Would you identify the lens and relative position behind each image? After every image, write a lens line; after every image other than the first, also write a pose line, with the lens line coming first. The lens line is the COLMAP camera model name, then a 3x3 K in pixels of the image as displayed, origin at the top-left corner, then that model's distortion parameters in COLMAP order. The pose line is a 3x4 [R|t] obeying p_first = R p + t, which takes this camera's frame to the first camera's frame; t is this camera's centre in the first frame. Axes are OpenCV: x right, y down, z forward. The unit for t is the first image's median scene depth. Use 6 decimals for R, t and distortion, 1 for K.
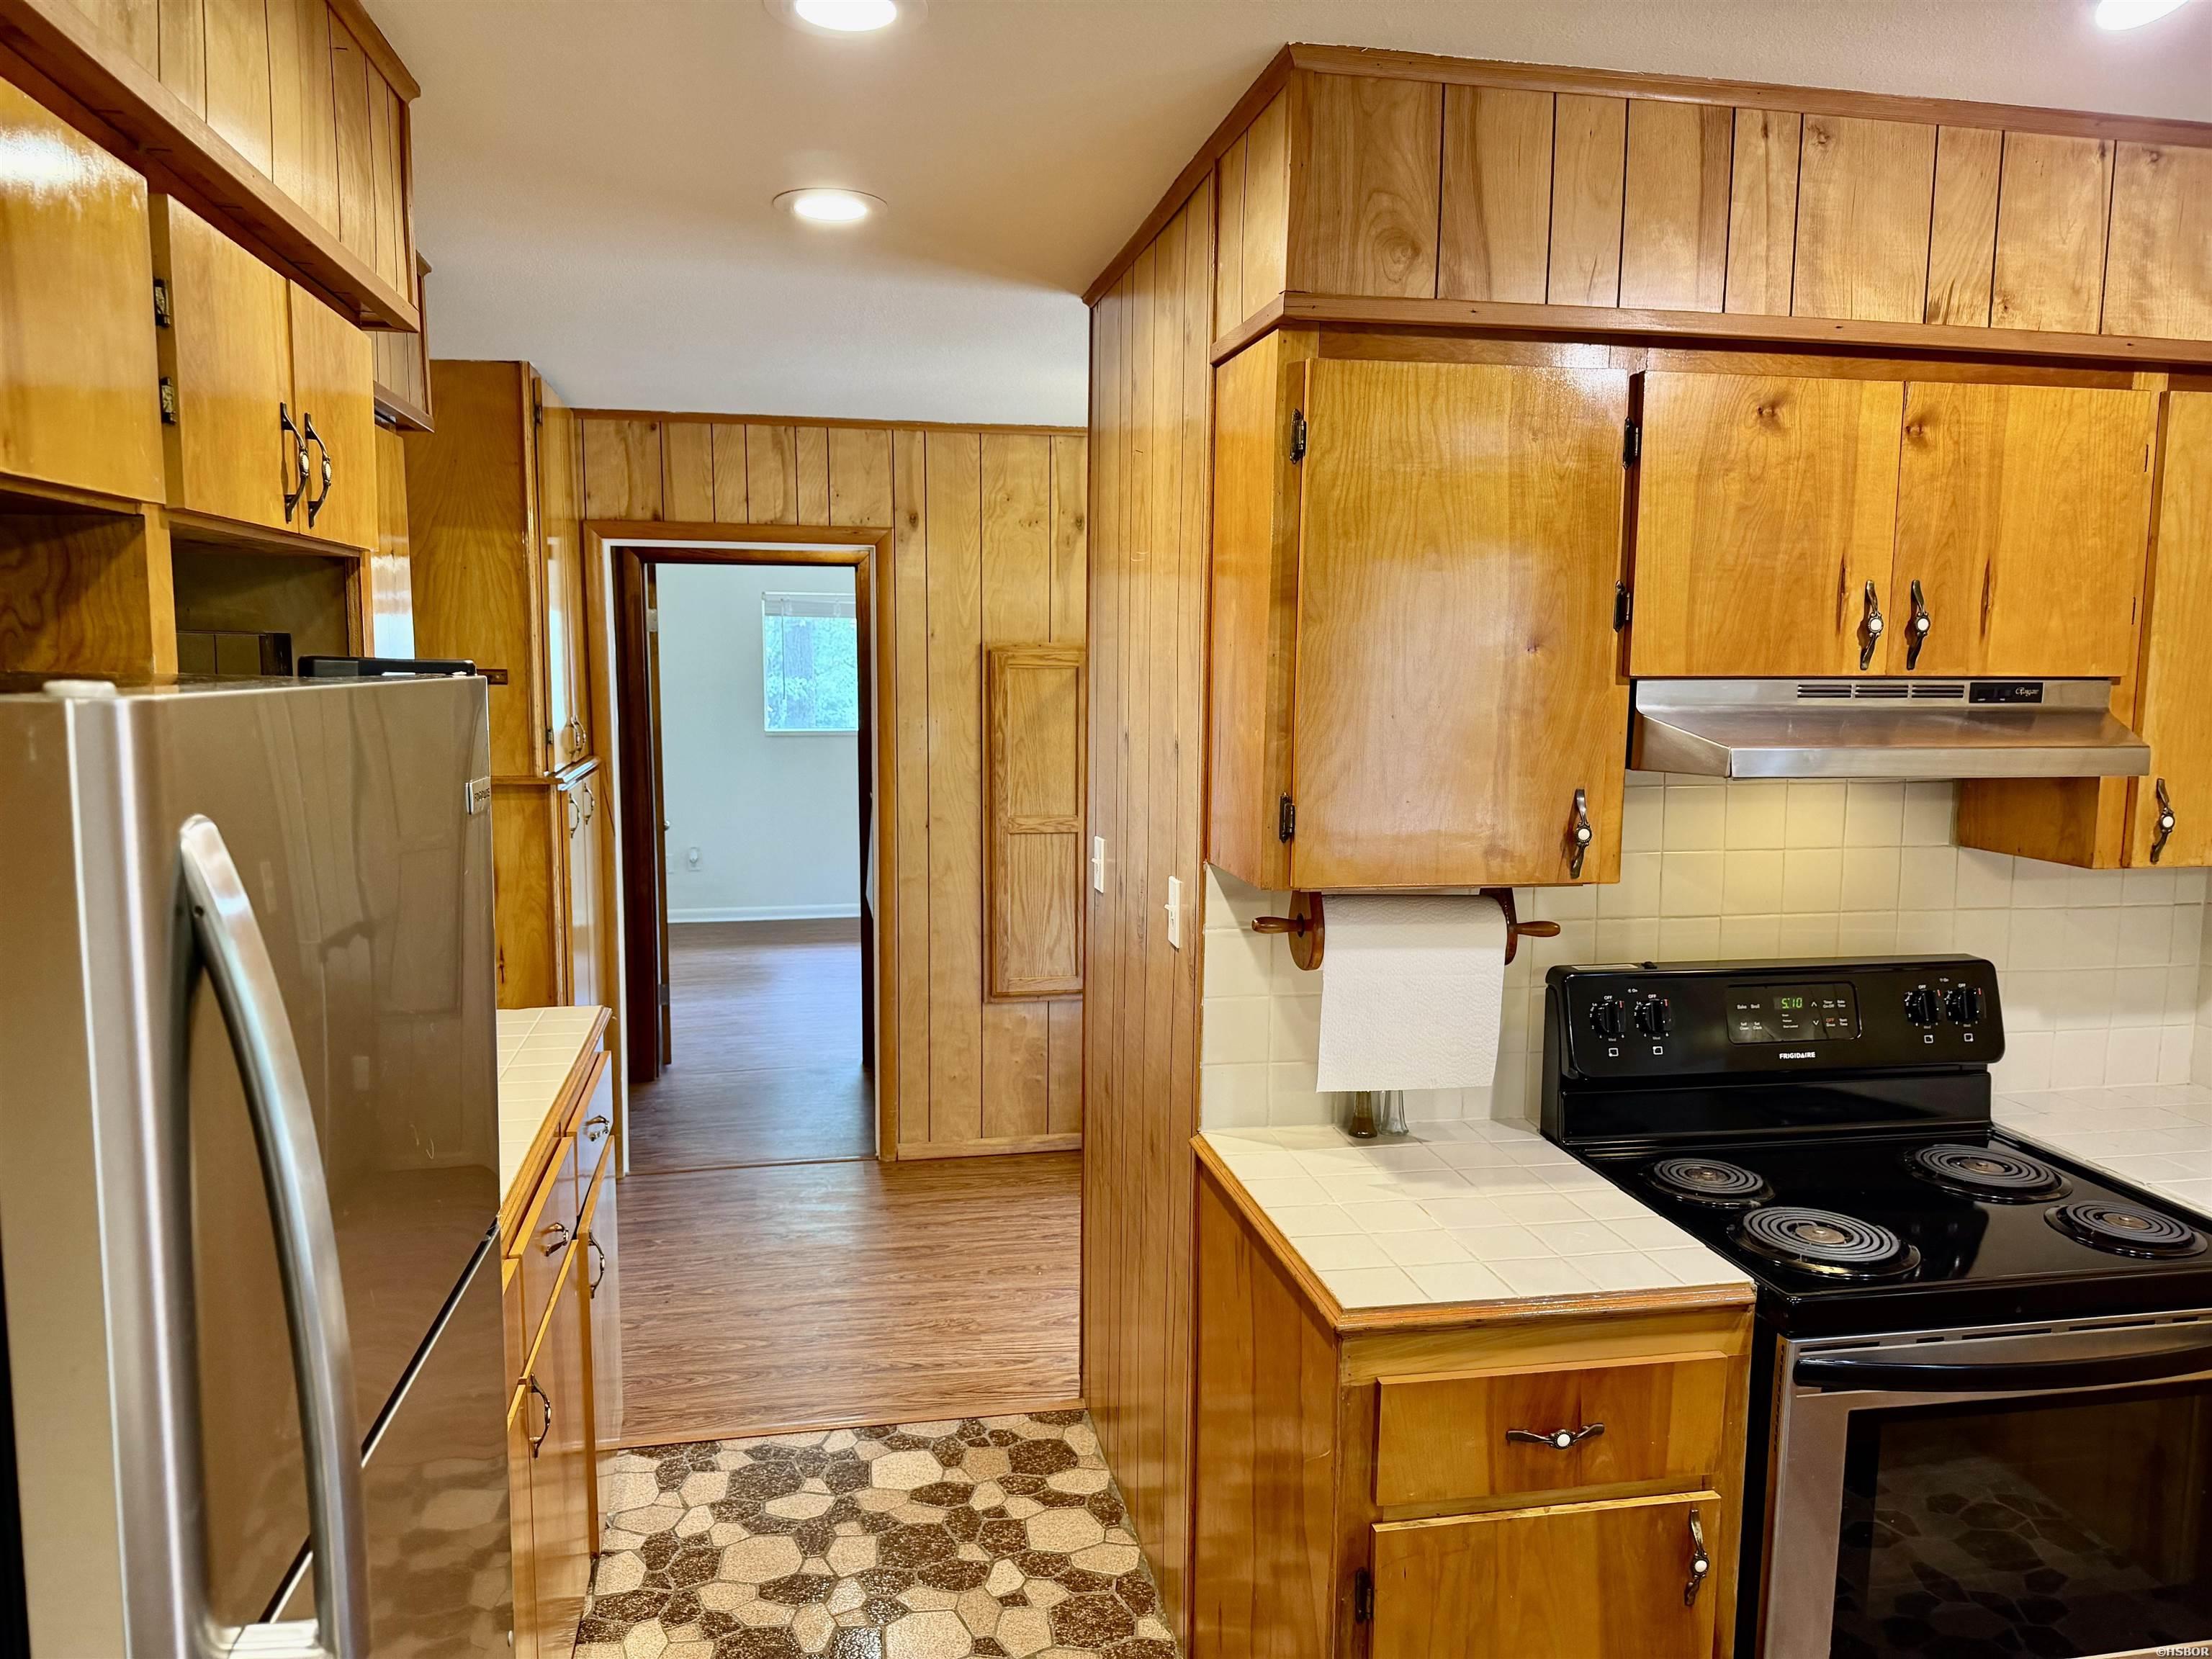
lens RADIAL K [[1579.6, 0, 1106.0], [0, 1579.6, 829.5], [0, 0, 1]] dist [0.002955, -0.001827]
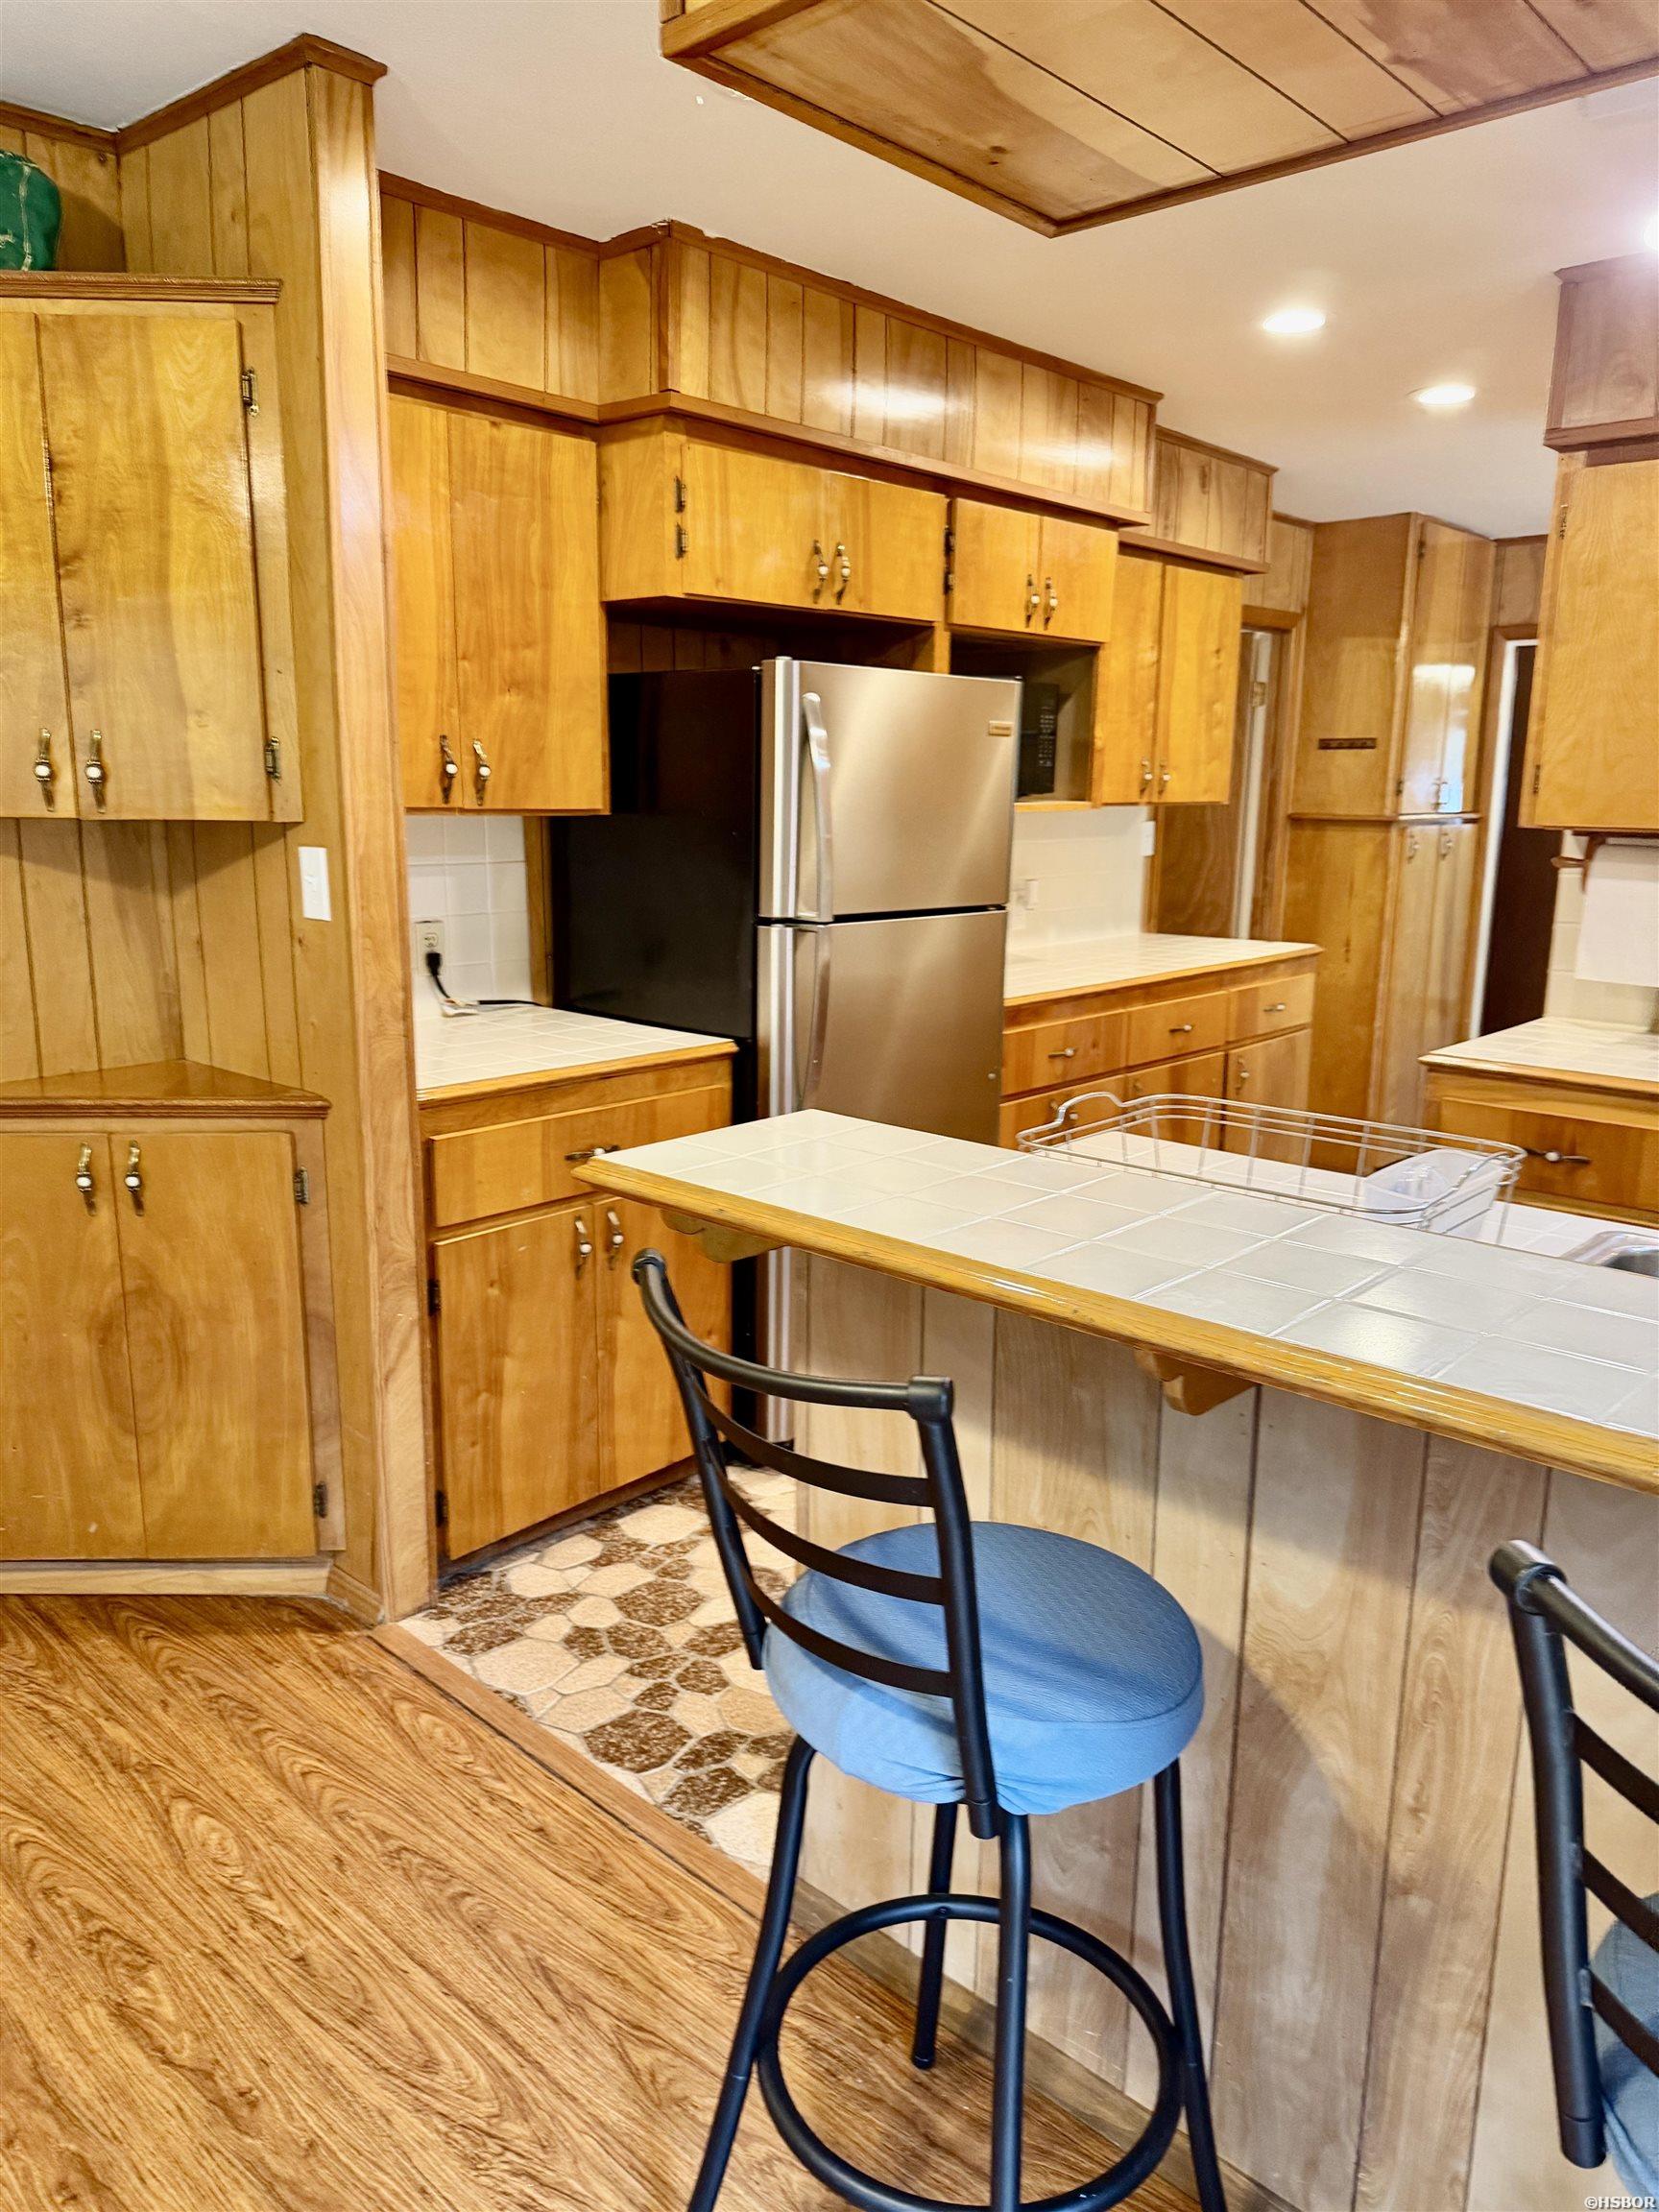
lens RADIAL K [[1550.8, 0, 810.0], [0, 1550.8, 1116.7], [0, 0, 1]] dist [0.102032, -0.168389]
pose [[0.584856, 0.169322, -0.793268, 0.936212], [-0.101687, 0.985560, 0.135395, 0.176155], [0.804738, 0.001478, 0.593628, -0.463123]]
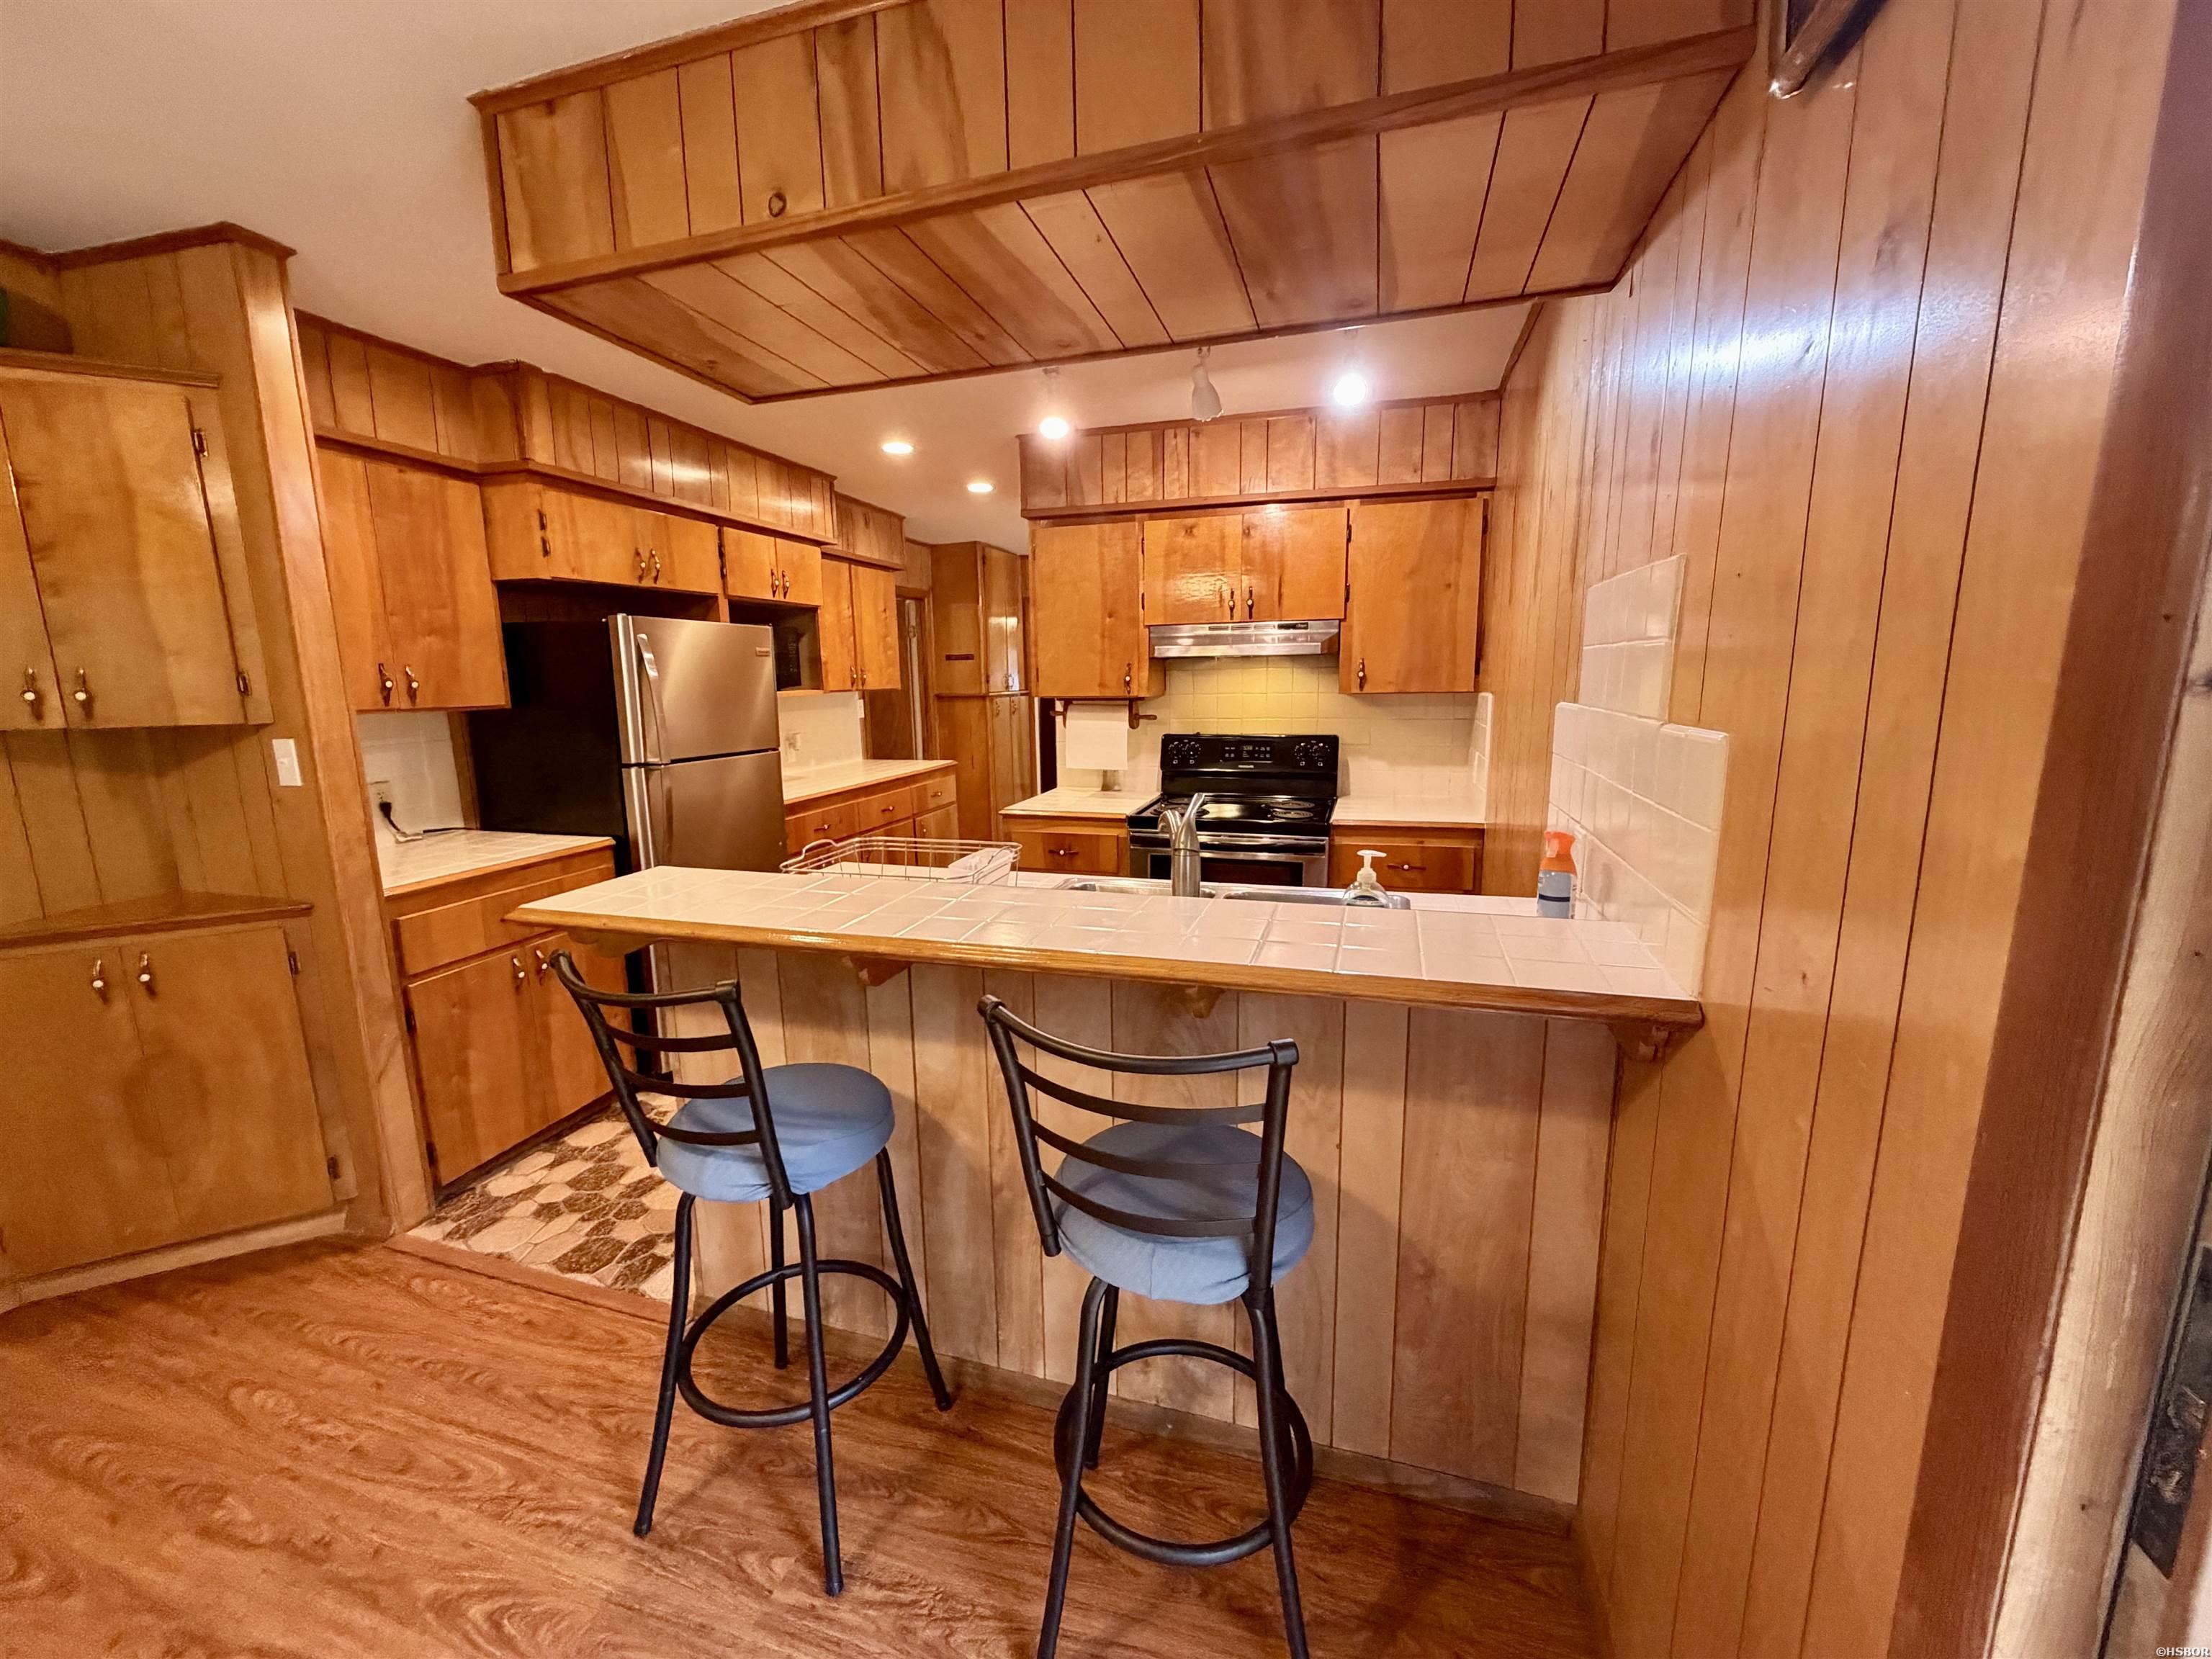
lens RADIAL K [[879.9, 0, 1102.6], [0, 879.9, 827.0], [0, 0, 1]] dist [-0.001805, 0.000051]
pose [[0.883971, 0.059259, -0.463771, 1.043815], [-0.033556, 0.997418, 0.063488, 0.179015], [0.466335, -0.040559, 0.883678, -0.516708]]
